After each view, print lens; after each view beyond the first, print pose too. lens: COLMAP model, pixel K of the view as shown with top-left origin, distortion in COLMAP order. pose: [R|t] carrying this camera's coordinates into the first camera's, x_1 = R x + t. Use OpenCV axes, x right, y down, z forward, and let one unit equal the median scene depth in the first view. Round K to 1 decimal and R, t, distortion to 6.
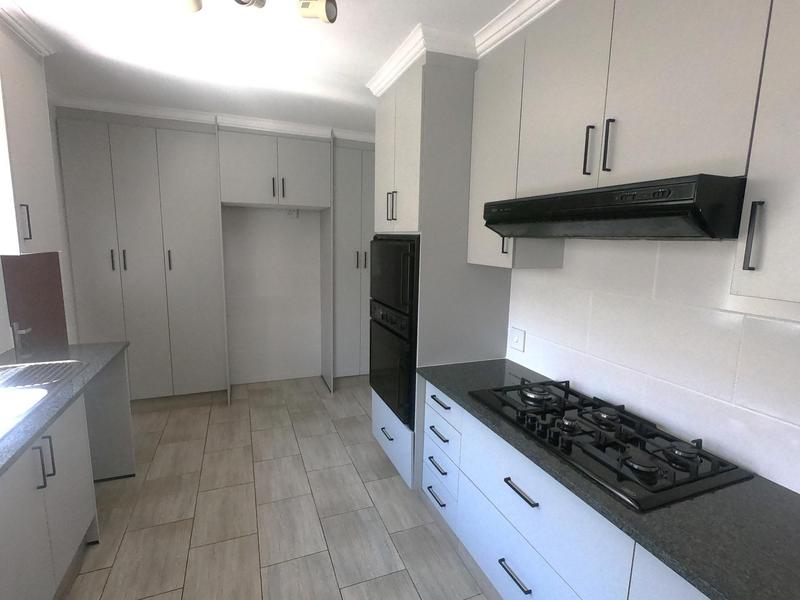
lens RADIAL K [[402.2, 0, 402.8], [0, 402.2, 303.0], [0, 0, 1]] dist [0.001876, -0.000228]
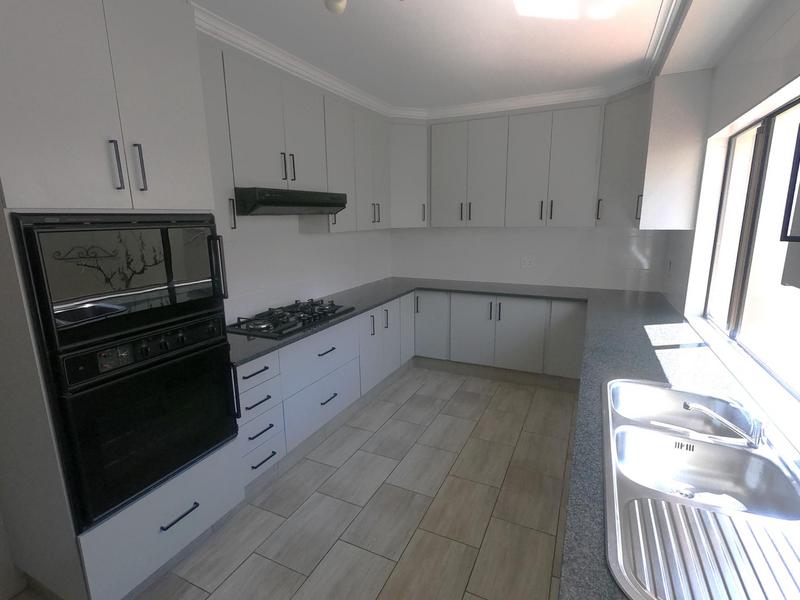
lens RADIAL K [[402.2, 0, 402.8], [0, 402.2, 303.0], [0, 0, 1]] dist [0.001876, -0.000228]
pose [[-0.684659, -0.158368, 0.711450, -1.100436], [0.117219, 0.939478, 0.321932, -0.270646], [-0.719376, 0.303809, -0.624659, 1.624691]]
